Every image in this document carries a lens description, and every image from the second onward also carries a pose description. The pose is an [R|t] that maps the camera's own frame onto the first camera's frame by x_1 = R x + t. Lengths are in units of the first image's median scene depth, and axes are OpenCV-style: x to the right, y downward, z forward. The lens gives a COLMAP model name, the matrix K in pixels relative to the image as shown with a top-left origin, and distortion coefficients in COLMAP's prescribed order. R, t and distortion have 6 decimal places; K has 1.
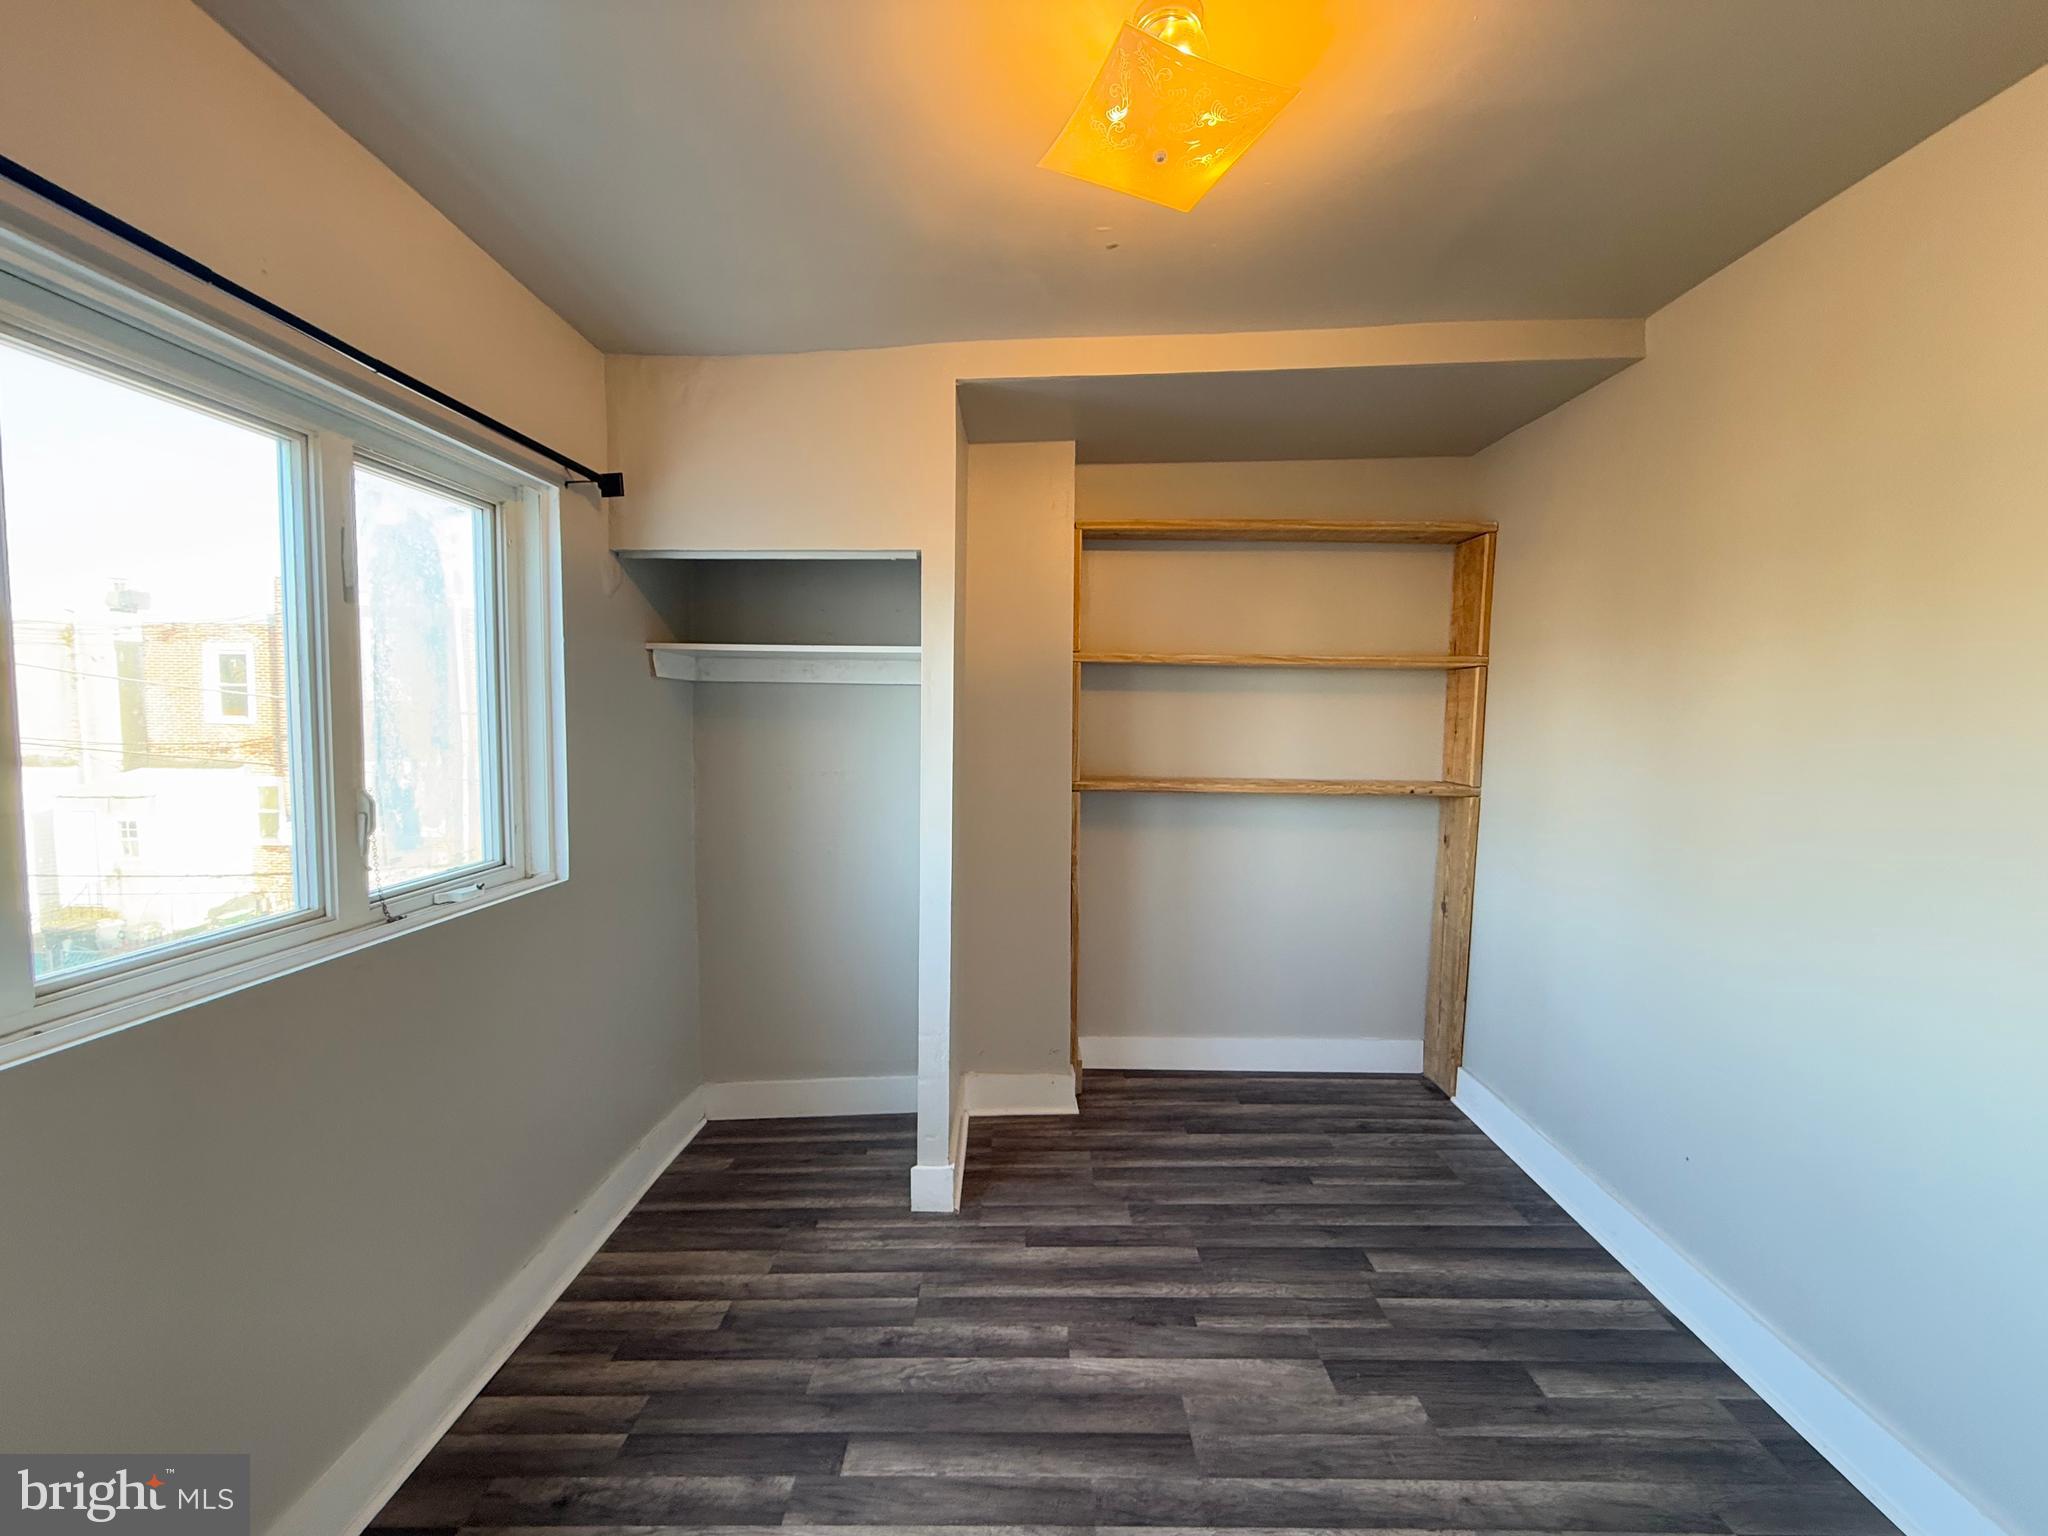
lens RADIAL K [[815.5, 0, 1017.2], [0, 815.5, 766.4], [0, 0, 1]] dist [0.000059, -0.000039]
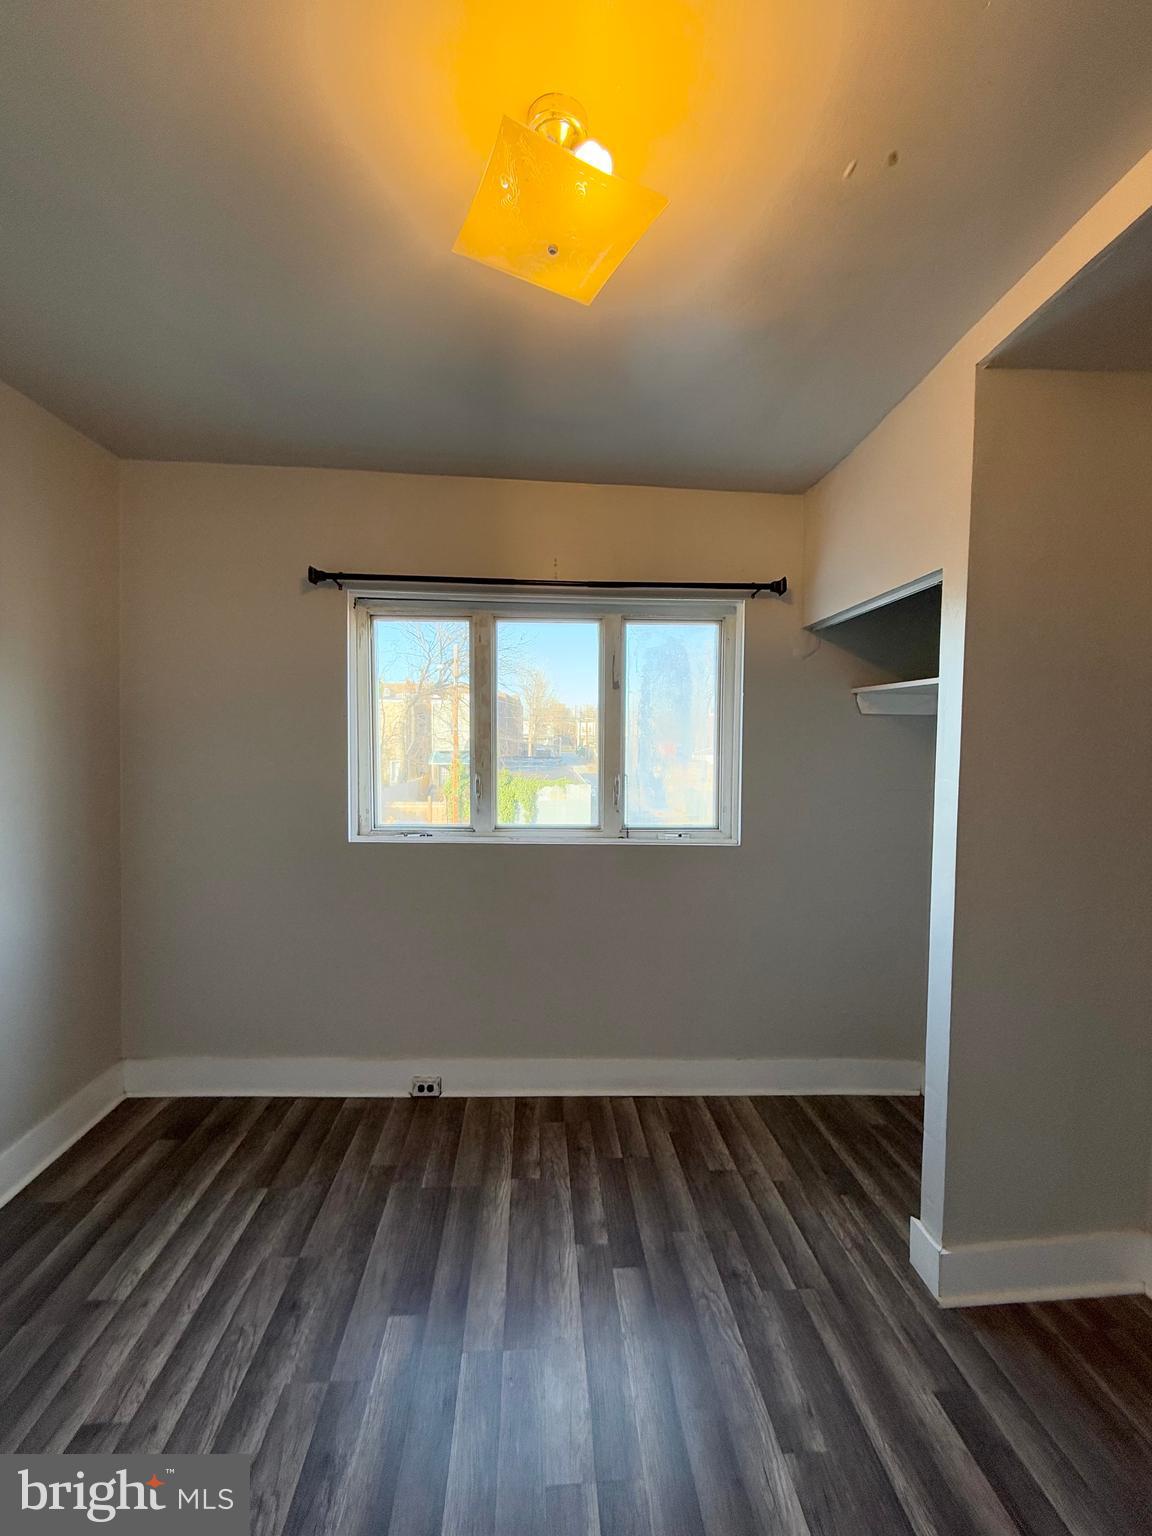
lens RADIAL K [[611.6, 0, 576.9], [0, 611.6, 762.3], [0, 0, 1]] dist [0.000059, -0.000039]
pose [[0.076822, 0.034181, -0.996459, 0.577328], [-0.074892, 0.996787, 0.028419, -0.031416], [0.994228, 0.072443, 0.079135, 0.554179]]
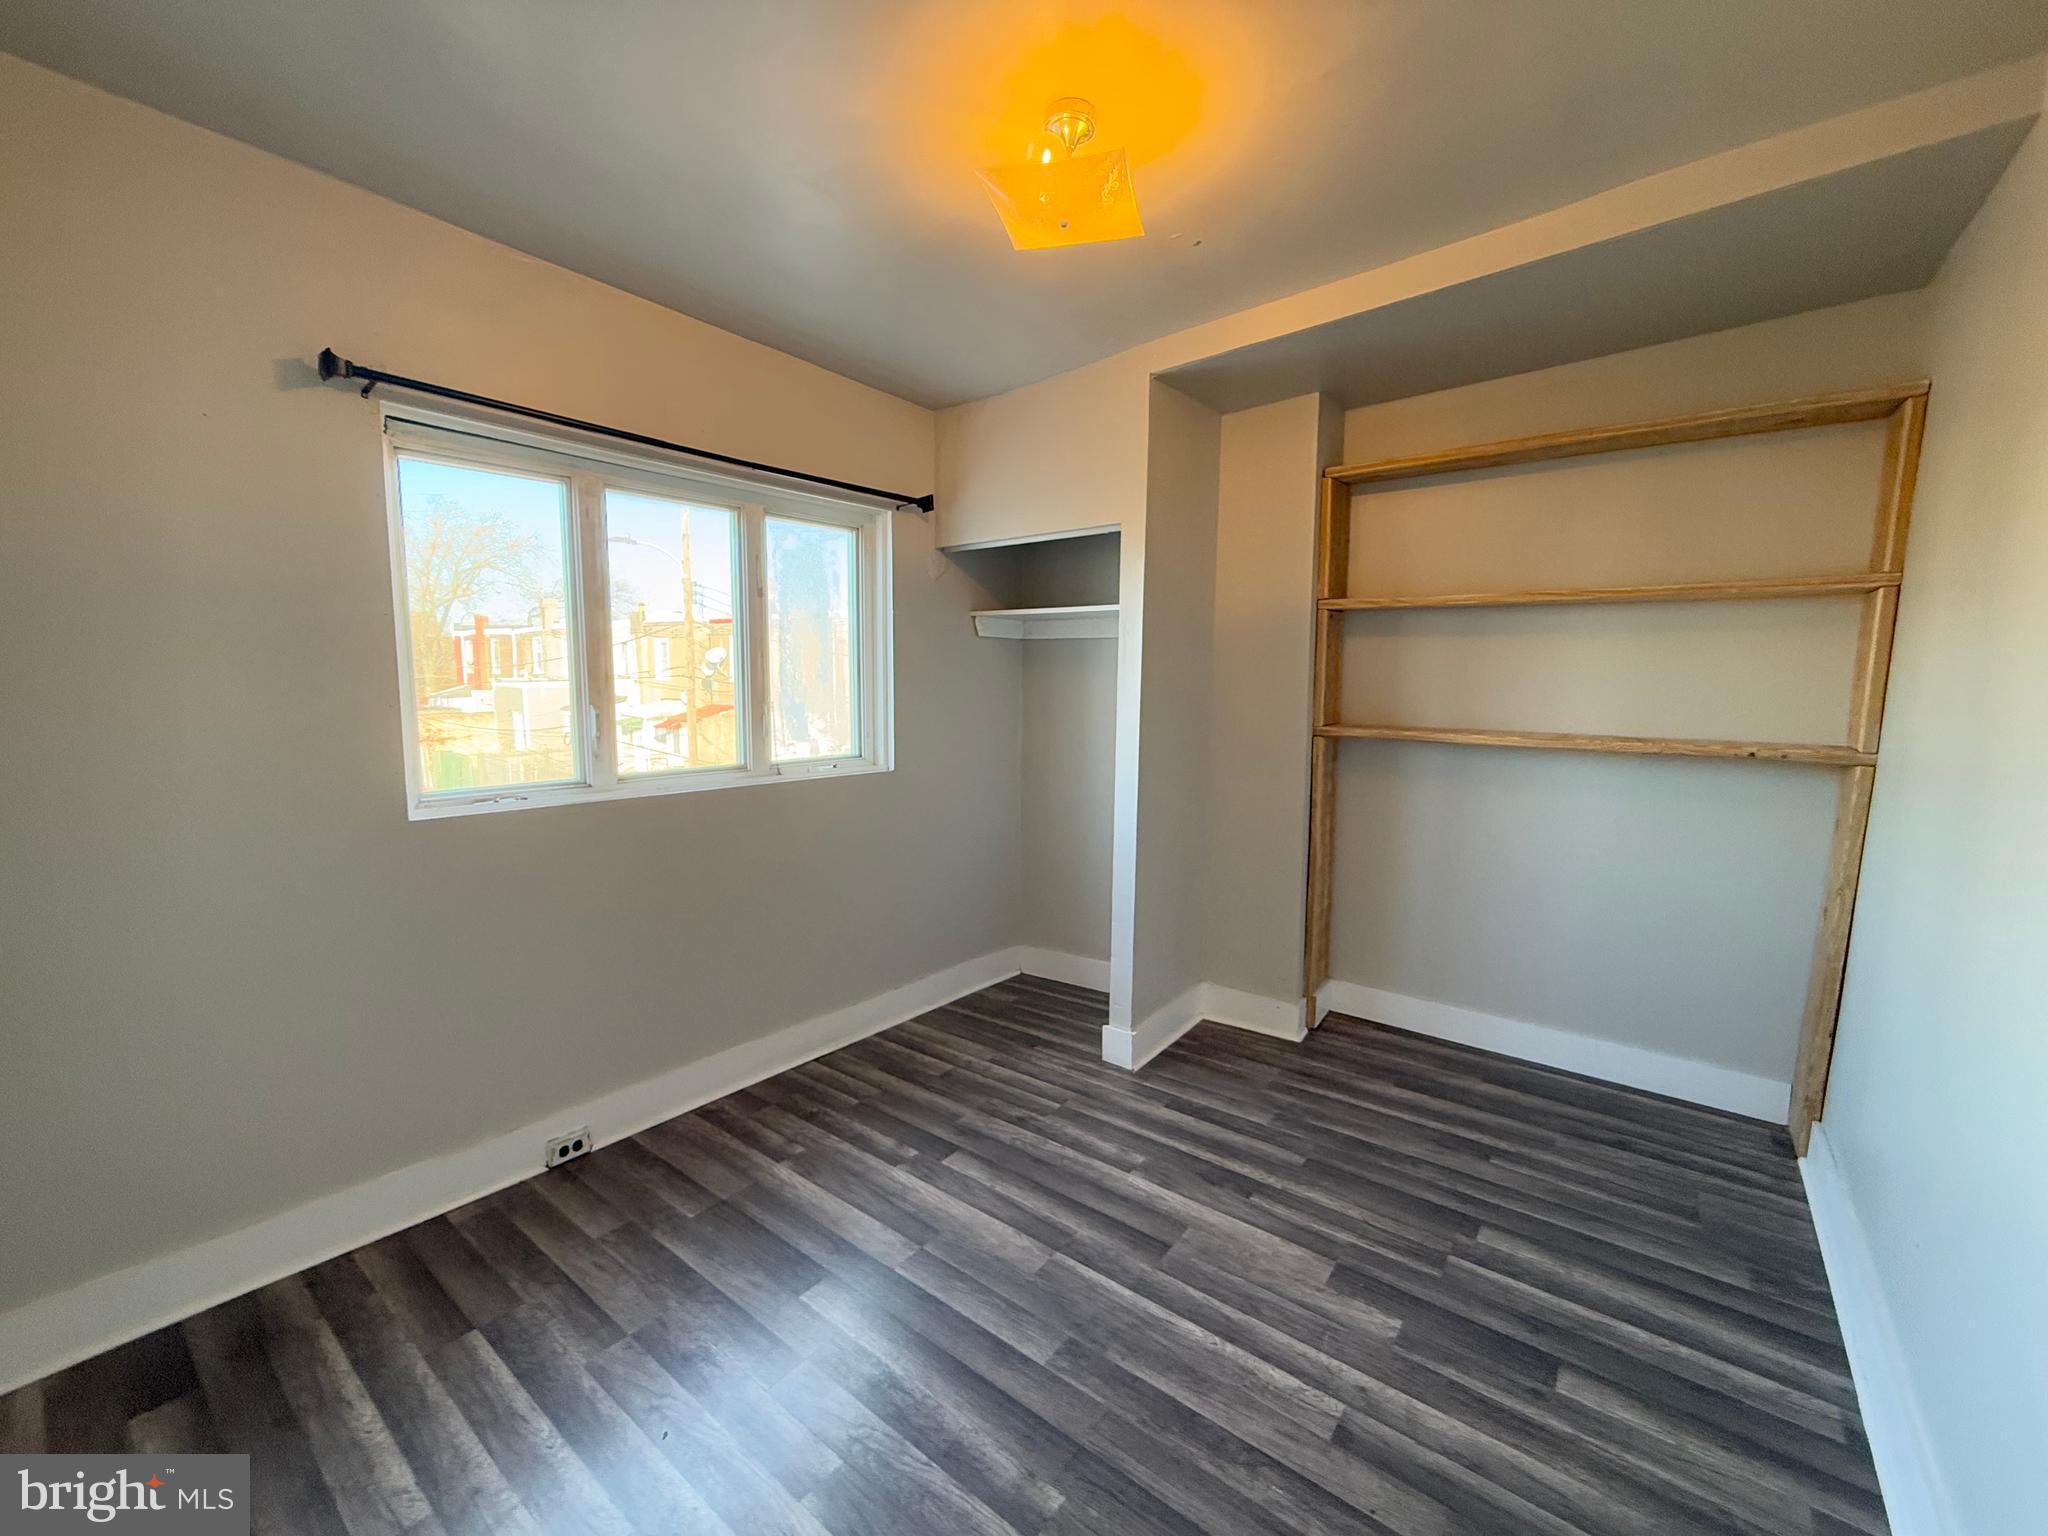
lens RADIAL K [[815.5, 0, 1017.2], [0, 815.5, 766.4], [0, 0, 1]] dist [0.000059, -0.000039]
pose [[0.791696, 0.064847, -0.607464, 0.536689], [-0.039945, 0.997717, 0.054447, 0.037084], [0.609609, -0.018840, 0.792479, -0.065661]]
